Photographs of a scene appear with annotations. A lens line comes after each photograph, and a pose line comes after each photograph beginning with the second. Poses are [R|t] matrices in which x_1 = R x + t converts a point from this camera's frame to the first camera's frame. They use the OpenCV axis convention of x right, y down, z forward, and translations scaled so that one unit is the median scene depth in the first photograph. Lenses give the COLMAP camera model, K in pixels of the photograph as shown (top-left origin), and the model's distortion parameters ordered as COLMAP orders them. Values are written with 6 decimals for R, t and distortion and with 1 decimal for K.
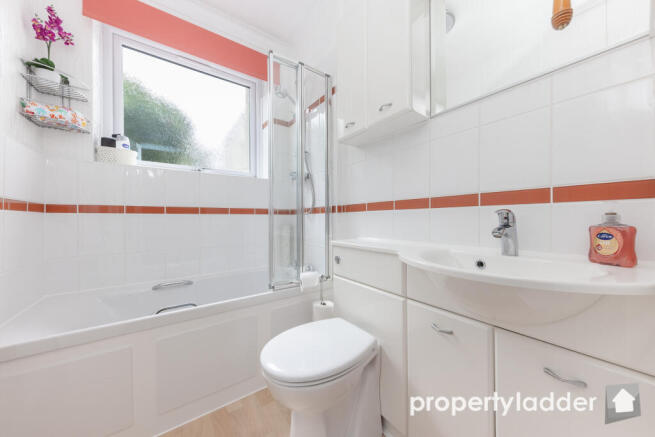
lens RADIAL K [[225.6, 0, 331.6], [0, 225.6, 219.2], [0, 0, 1]] dist [0.007945, -0.001734]
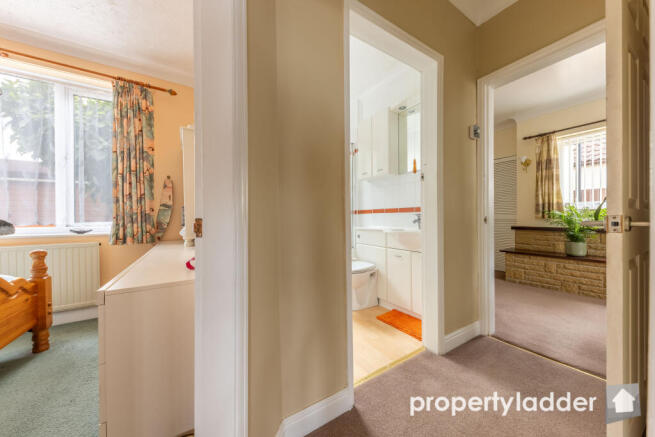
lens RADIAL K [[225.6, 0, 332.2], [0, 225.6, 219.6], [0, 0, 1]] dist [0.007945, -0.001734]
pose [[0.998523, -0.002069, -0.054297, -0.139910], [0.002437, 0.999975, 0.006699, 0.009838], [0.054282, -0.006822, 0.998502, -1.476055]]
